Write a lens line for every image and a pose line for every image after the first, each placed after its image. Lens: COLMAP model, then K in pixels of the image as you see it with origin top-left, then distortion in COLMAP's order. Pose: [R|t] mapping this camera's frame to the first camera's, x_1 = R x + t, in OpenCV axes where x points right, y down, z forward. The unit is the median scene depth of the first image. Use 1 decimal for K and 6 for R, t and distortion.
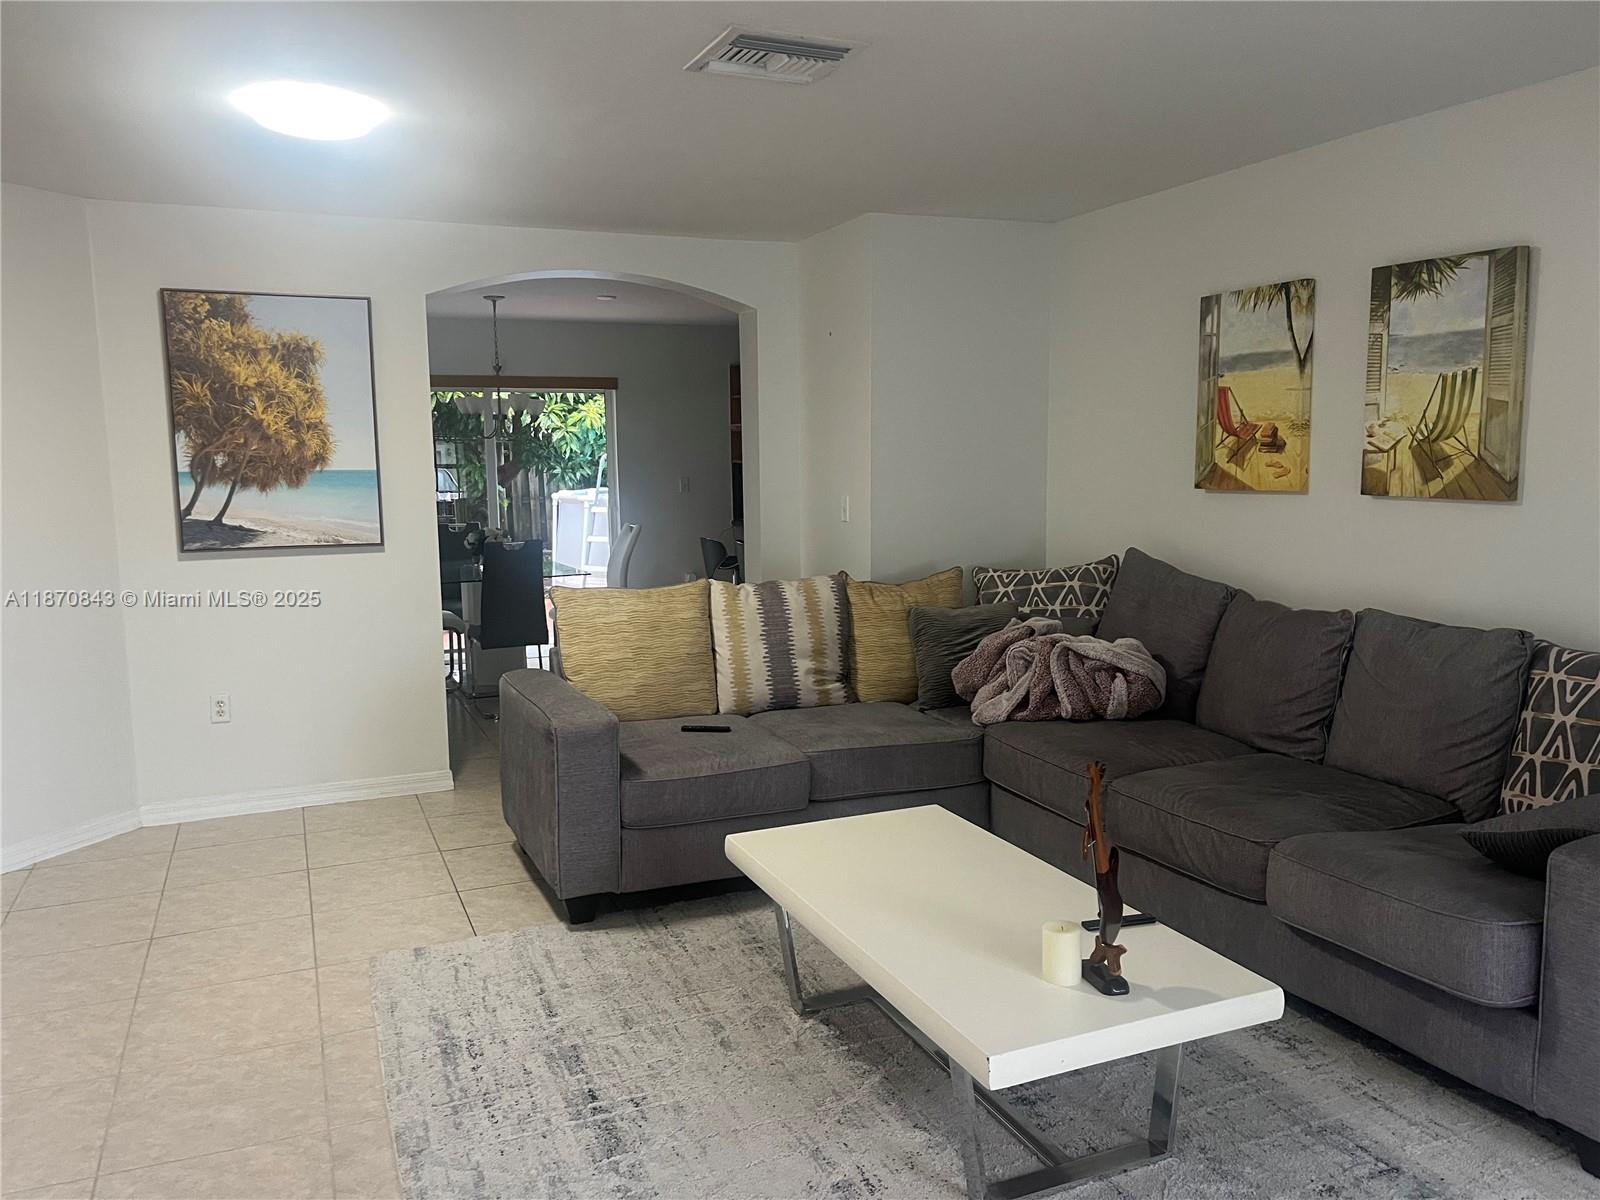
lens RADIAL K [[1257.5, 0, 797.6], [0, 1257.5, 613.3], [0, 0, 1]] dist [0.099706, -0.062744]
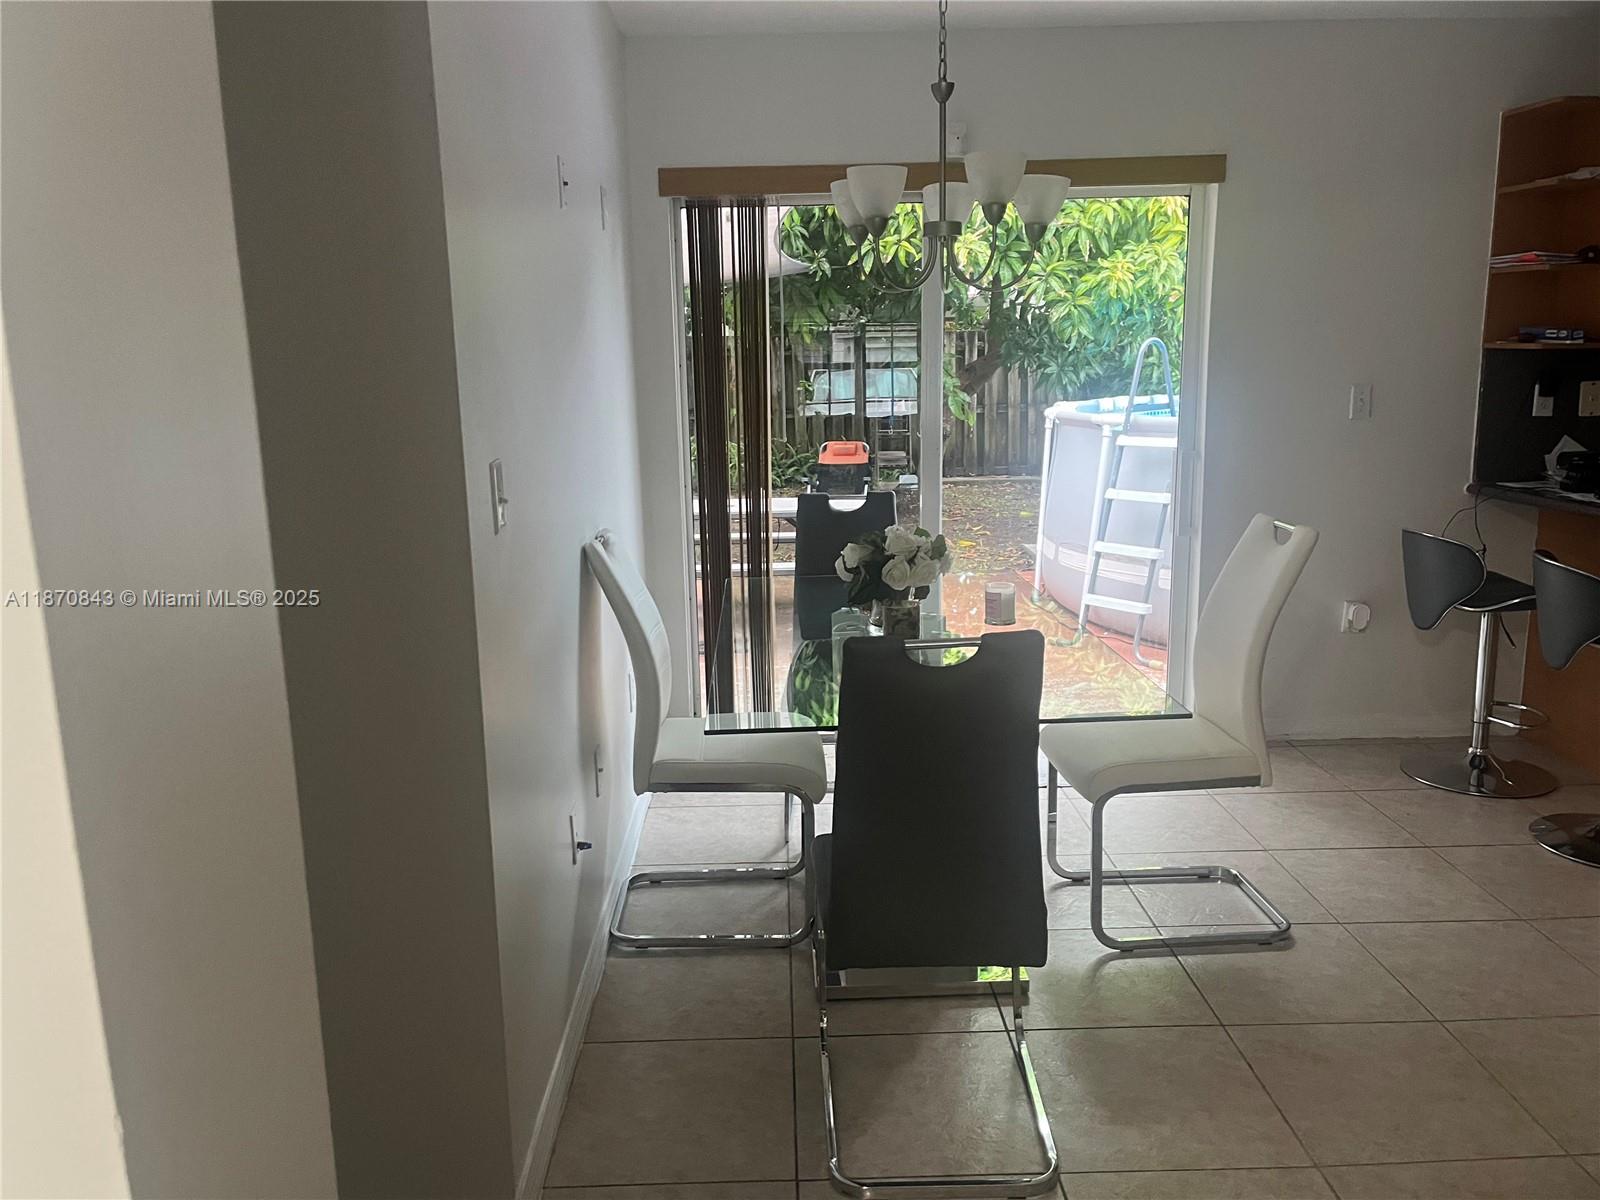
lens RADIAL K [[1257.5, 0, 797.6], [0, 1257.5, 613.3], [0, 0, 1]] dist [0.099706, -0.062744]
pose [[0.932321, 0.070308, -0.354733, -0.077642], [-0.041915, 0.995317, 0.087109, -0.042061], [0.359196, -0.066345, 0.930901, 0.361638]]
